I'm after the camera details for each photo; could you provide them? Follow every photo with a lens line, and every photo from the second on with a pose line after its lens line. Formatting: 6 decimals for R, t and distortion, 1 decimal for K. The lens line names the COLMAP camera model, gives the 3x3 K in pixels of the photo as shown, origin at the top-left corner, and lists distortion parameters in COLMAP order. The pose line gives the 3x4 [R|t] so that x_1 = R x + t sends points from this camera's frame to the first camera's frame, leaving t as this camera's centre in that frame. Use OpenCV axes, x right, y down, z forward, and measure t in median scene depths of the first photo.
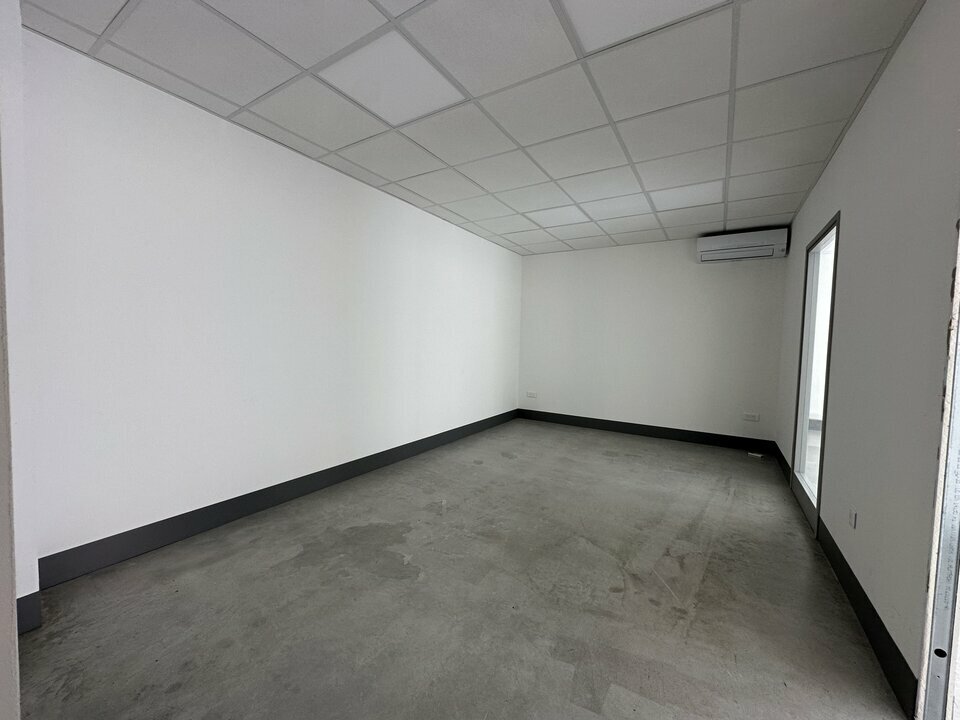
lens RADIAL K [[378.3, 0, 452.9], [0, 378.3, 359.2], [0, 0, 1]] dist [-0.001449, 0.000214]
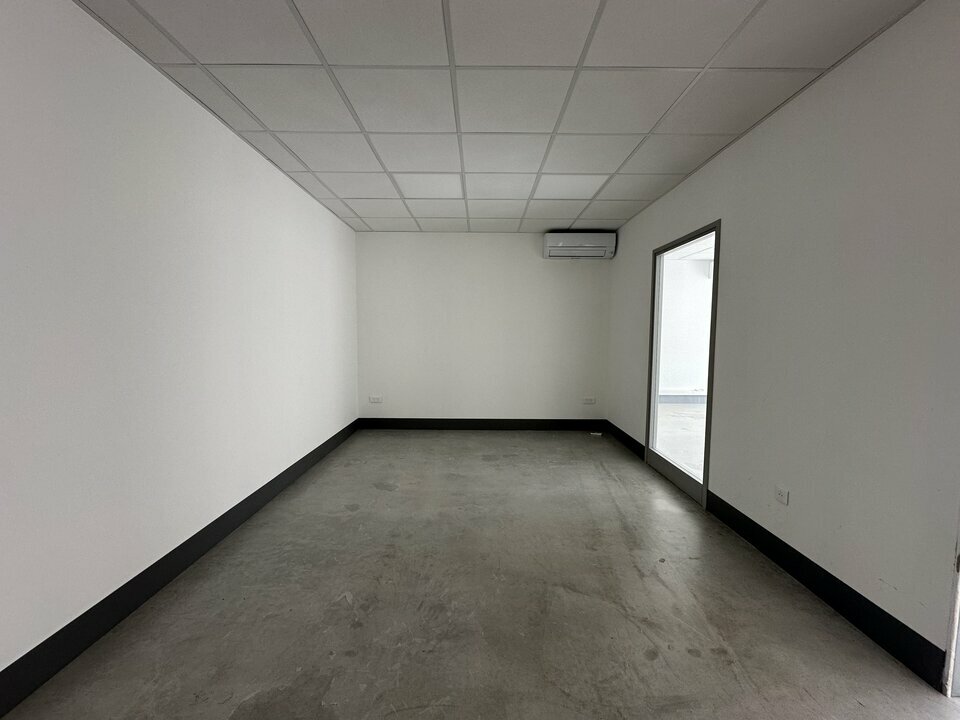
lens RADIAL K [[396.0, 0, 480.0], [0, 396.0, 360.0], [0, 0, 1]] dist [-0.001581, 0.000070]
pose [[0.829068, -0.058627, 0.556066, -0.158508], [0.045114, 0.998259, 0.037985, -0.033203], [-0.557325, -0.006406, 0.830270, 0.267539]]
